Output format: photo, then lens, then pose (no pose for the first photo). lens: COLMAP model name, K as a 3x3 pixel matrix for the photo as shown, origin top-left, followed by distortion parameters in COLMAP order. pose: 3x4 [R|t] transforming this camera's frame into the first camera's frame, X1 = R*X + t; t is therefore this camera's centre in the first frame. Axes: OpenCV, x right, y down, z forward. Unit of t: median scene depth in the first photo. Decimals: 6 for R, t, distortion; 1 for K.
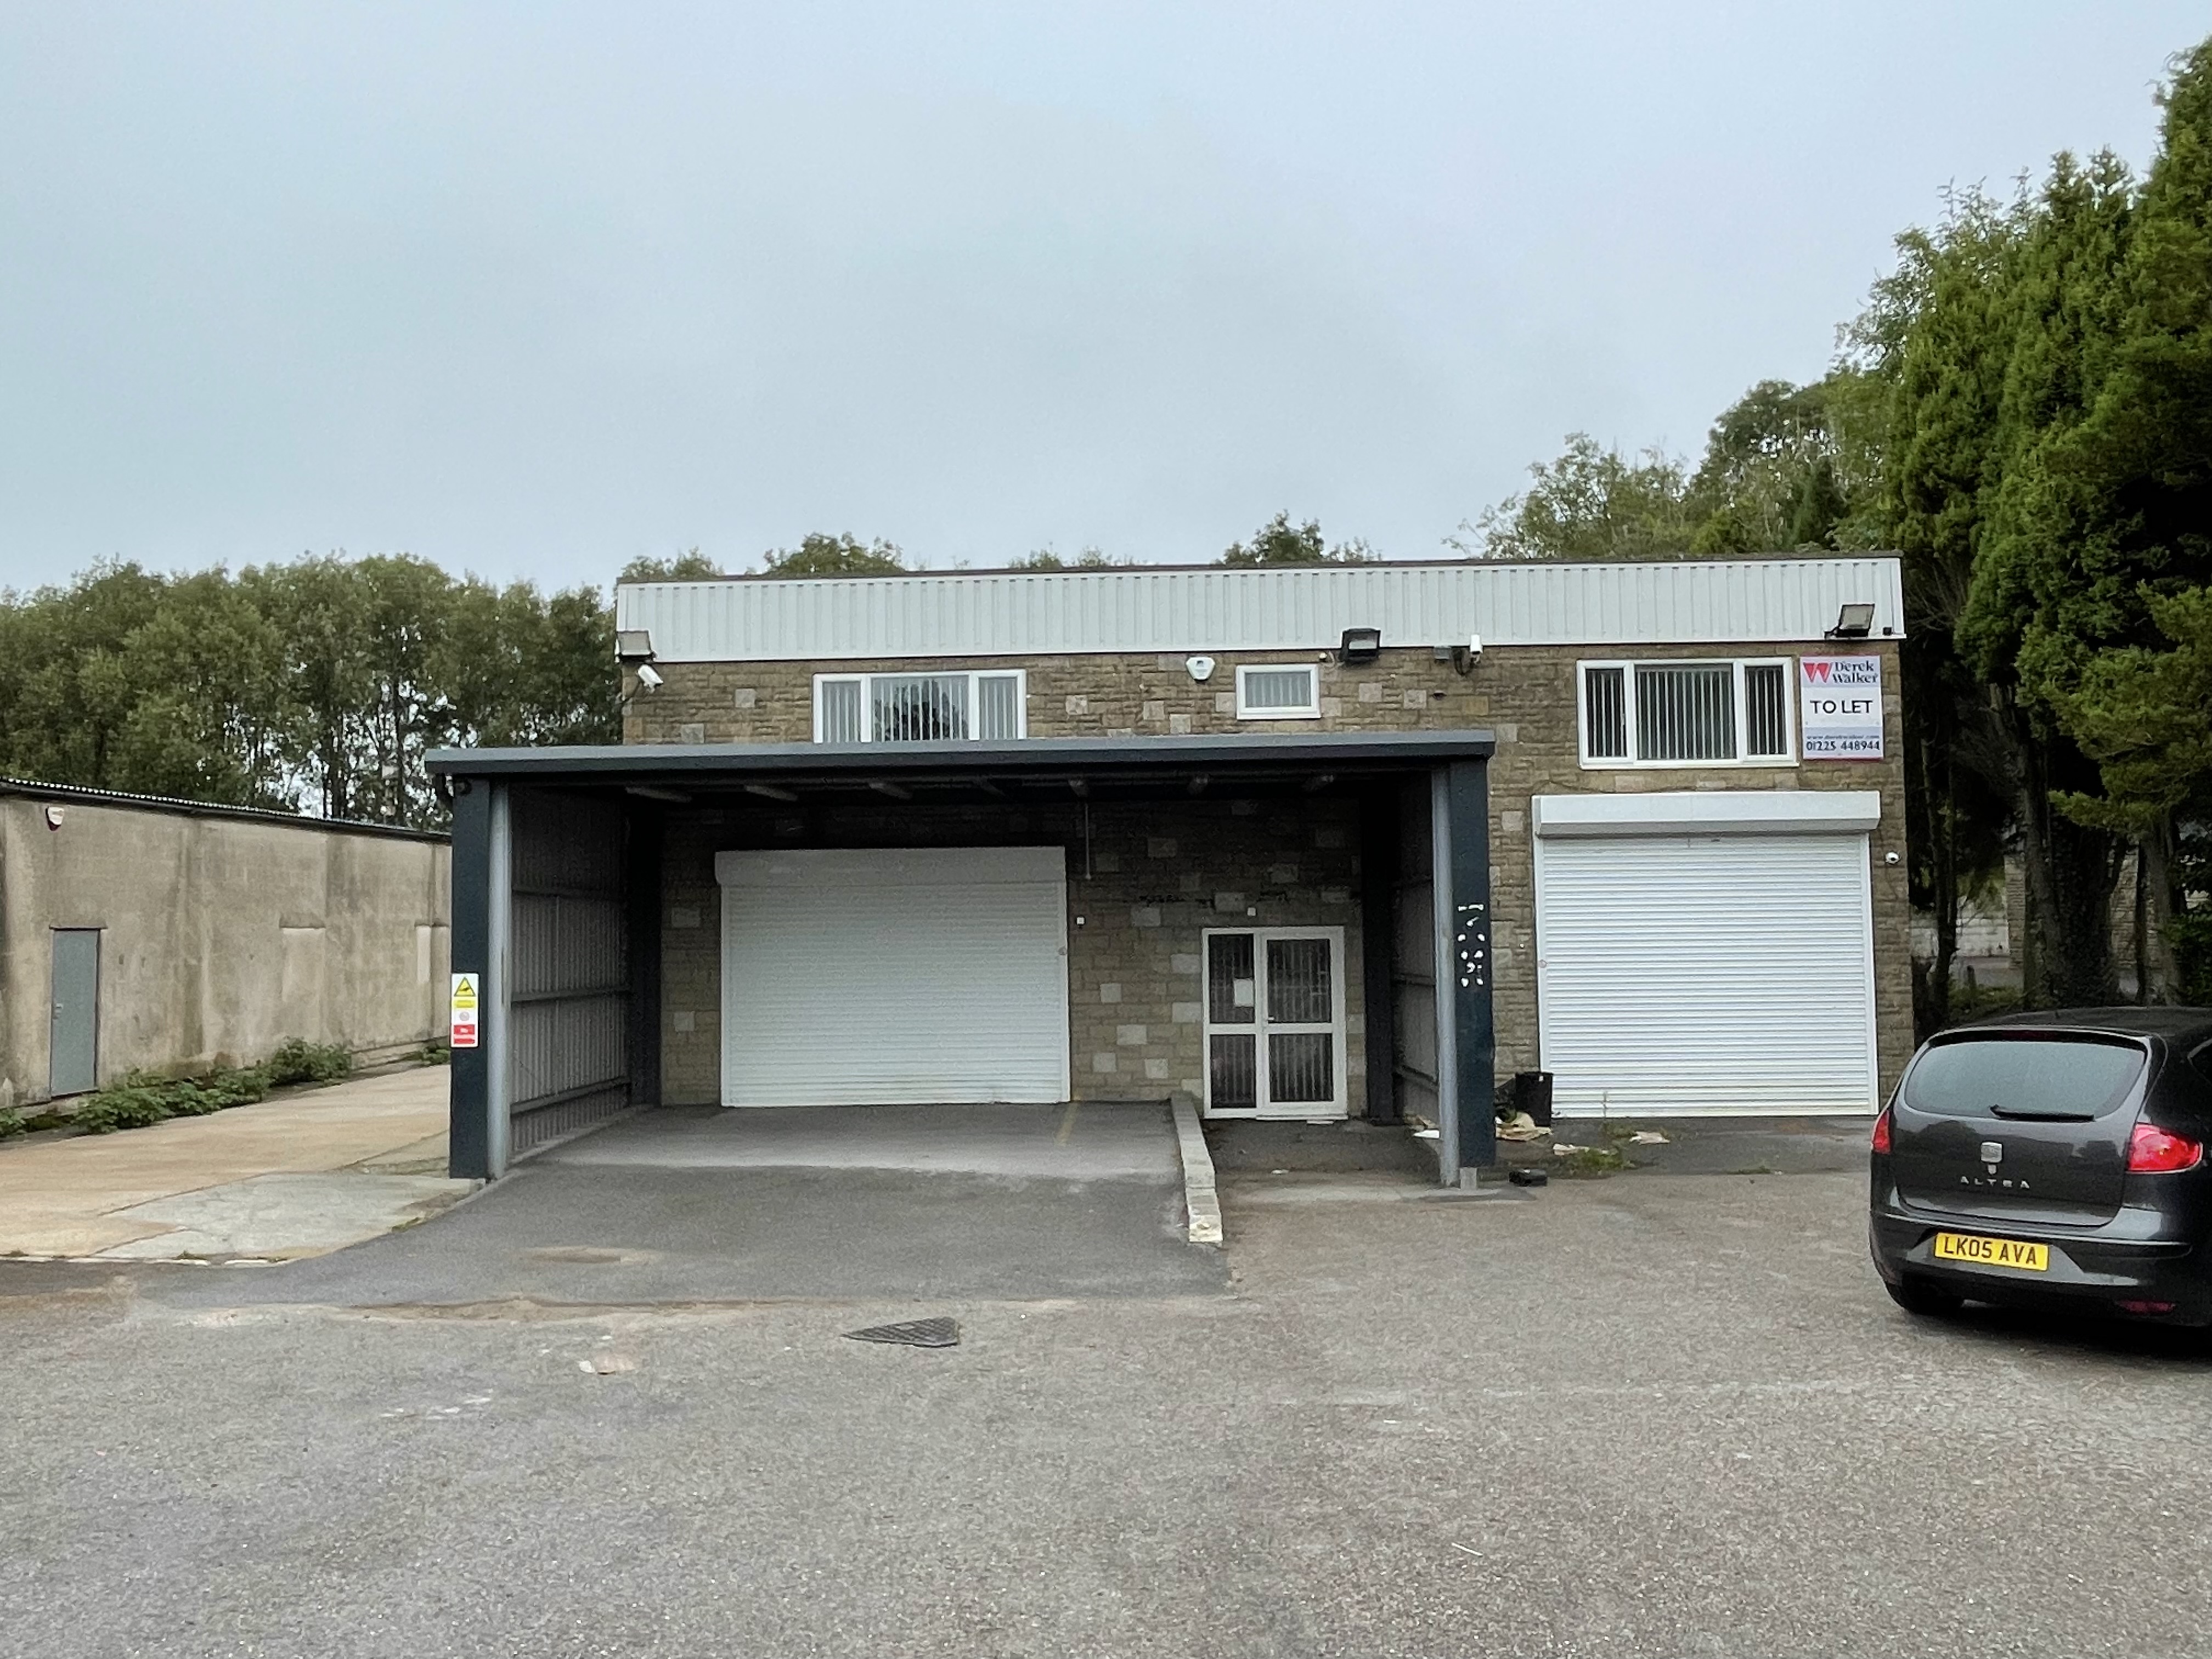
lens RADIAL K [[1663.2, 0, 1098.6], [0, 1663.2, 830.4], [0, 0, 1]] dist [0.003067, 0.006785]
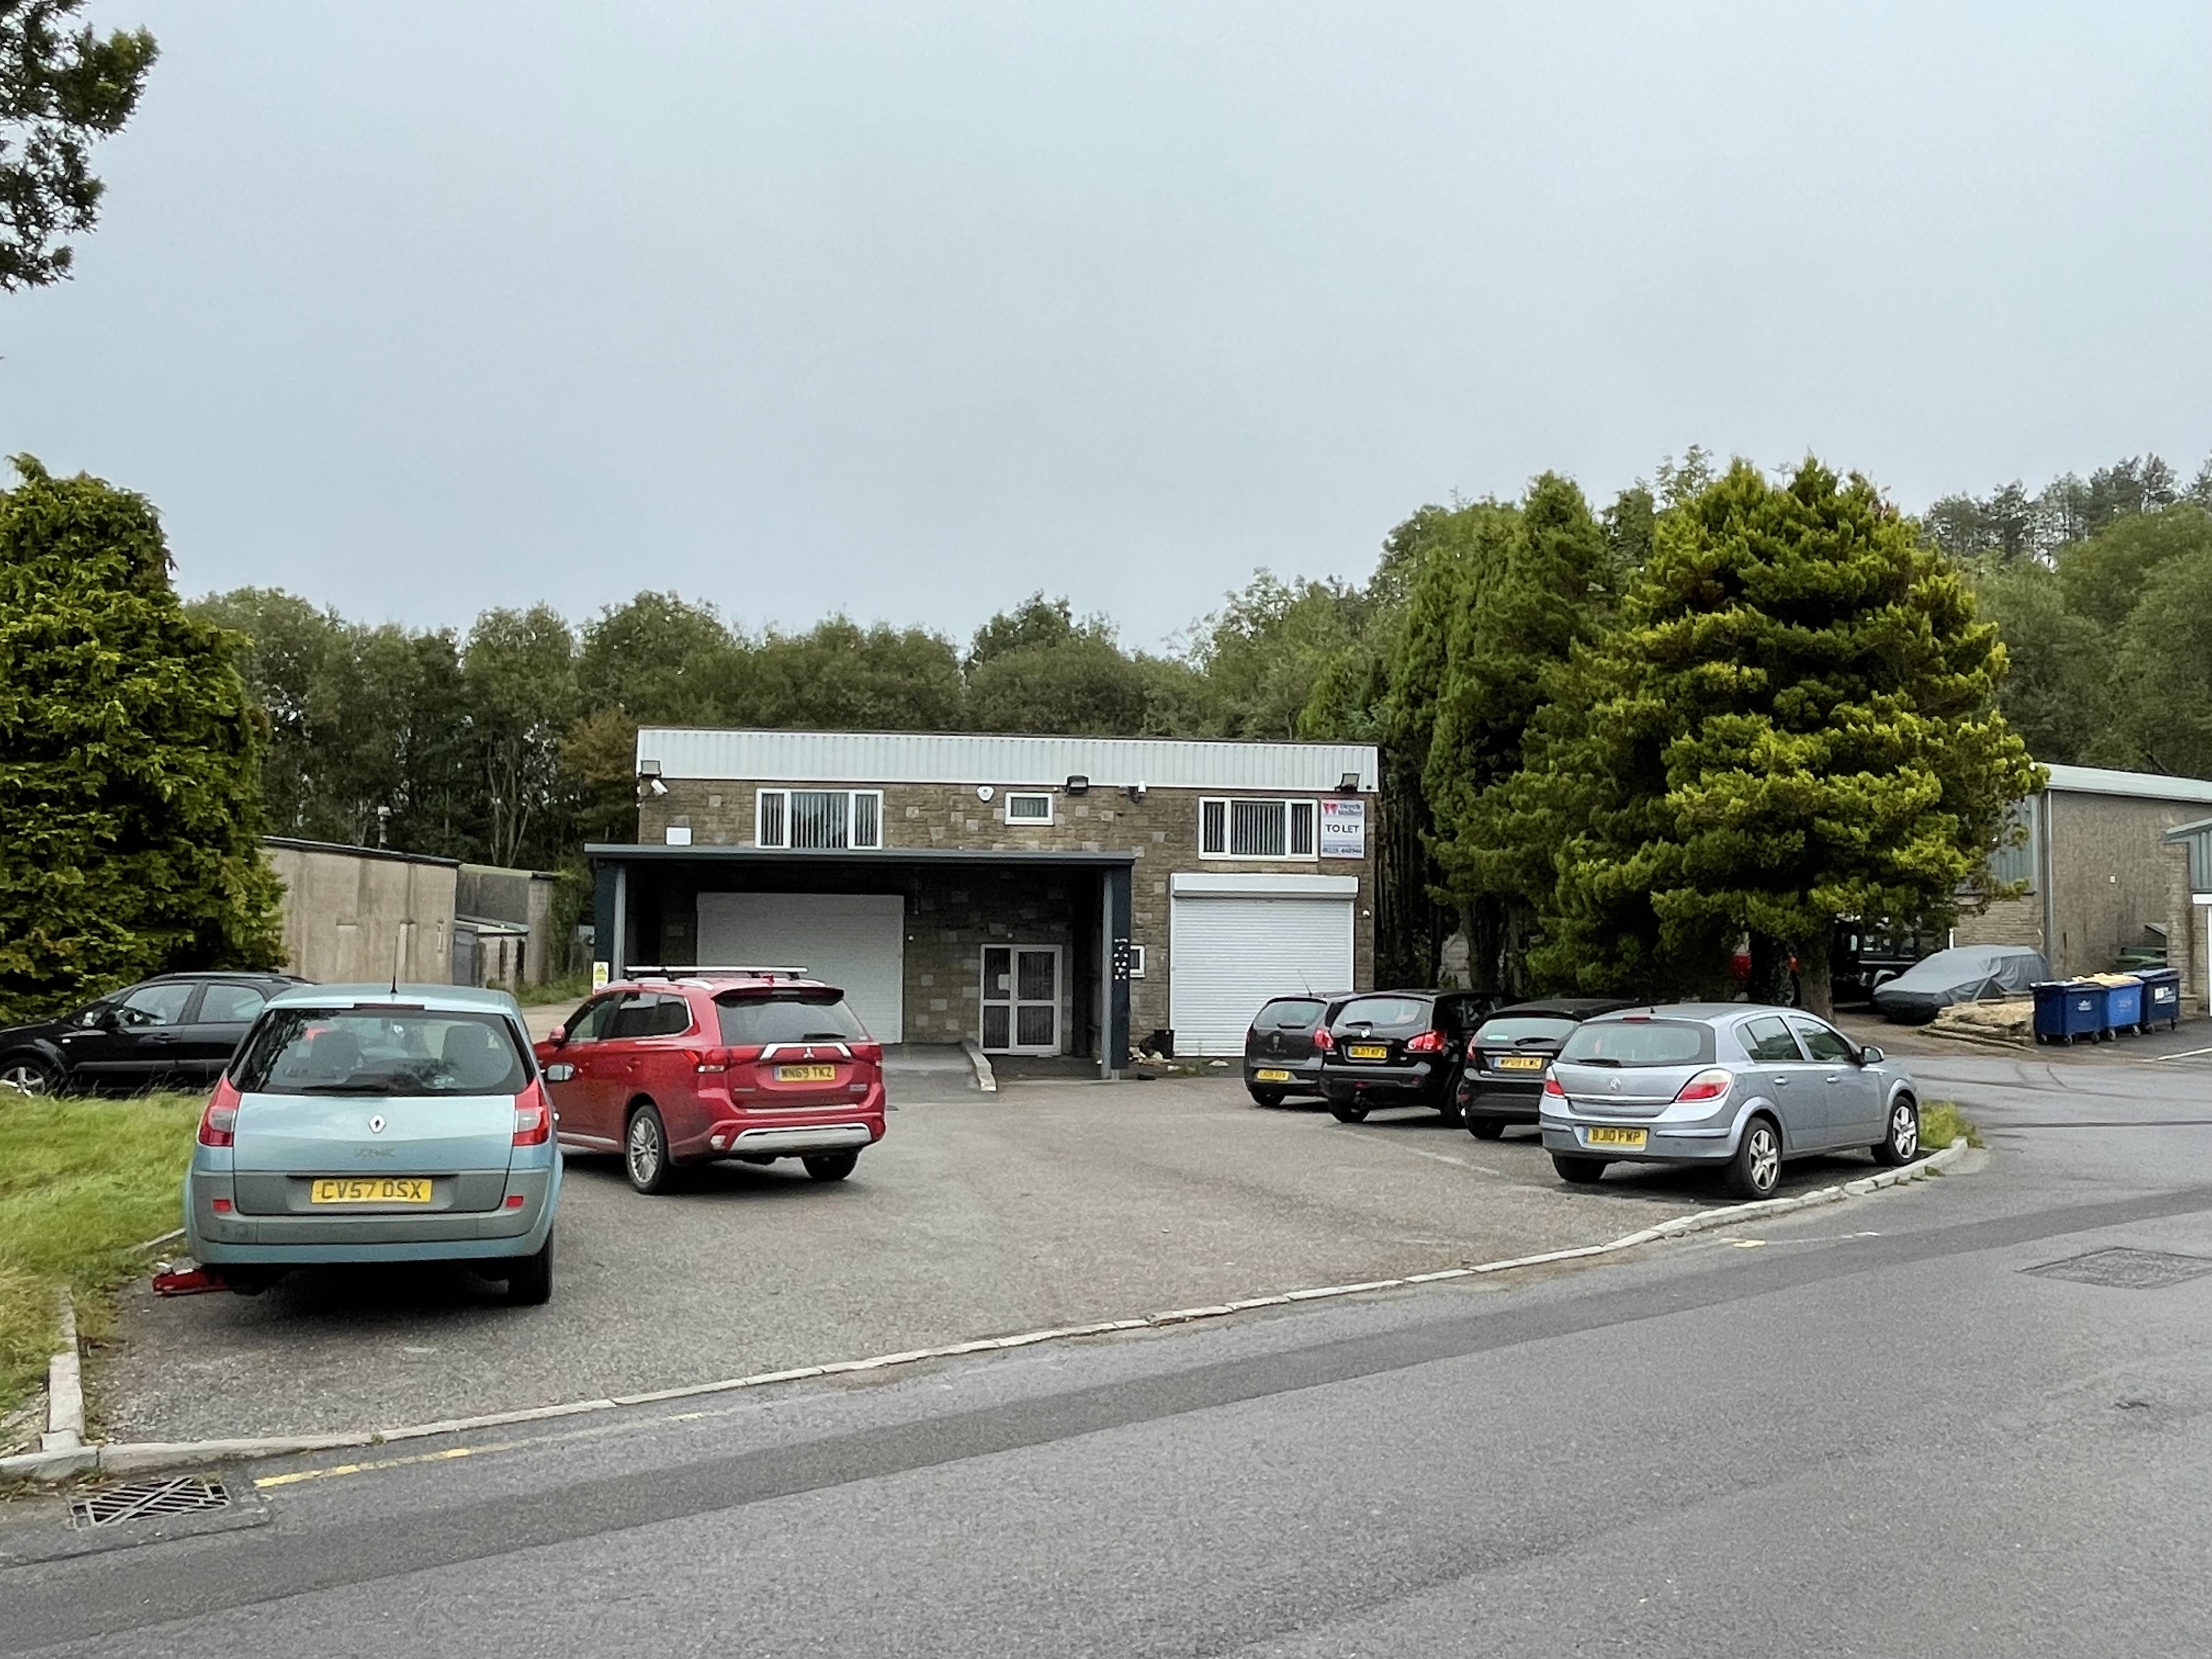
lens RADIAL K [[1663.2, 0, 1098.6], [0, 1663.2, 830.4], [0, 0, 1]] dist [0.003067, 0.006785]
pose [[0.988077, 0.033869, 0.150189, -0.080821], [-0.034155, 0.999416, -0.000679, -0.062341], [-0.150125, -0.004459, 0.988657, -0.727422]]
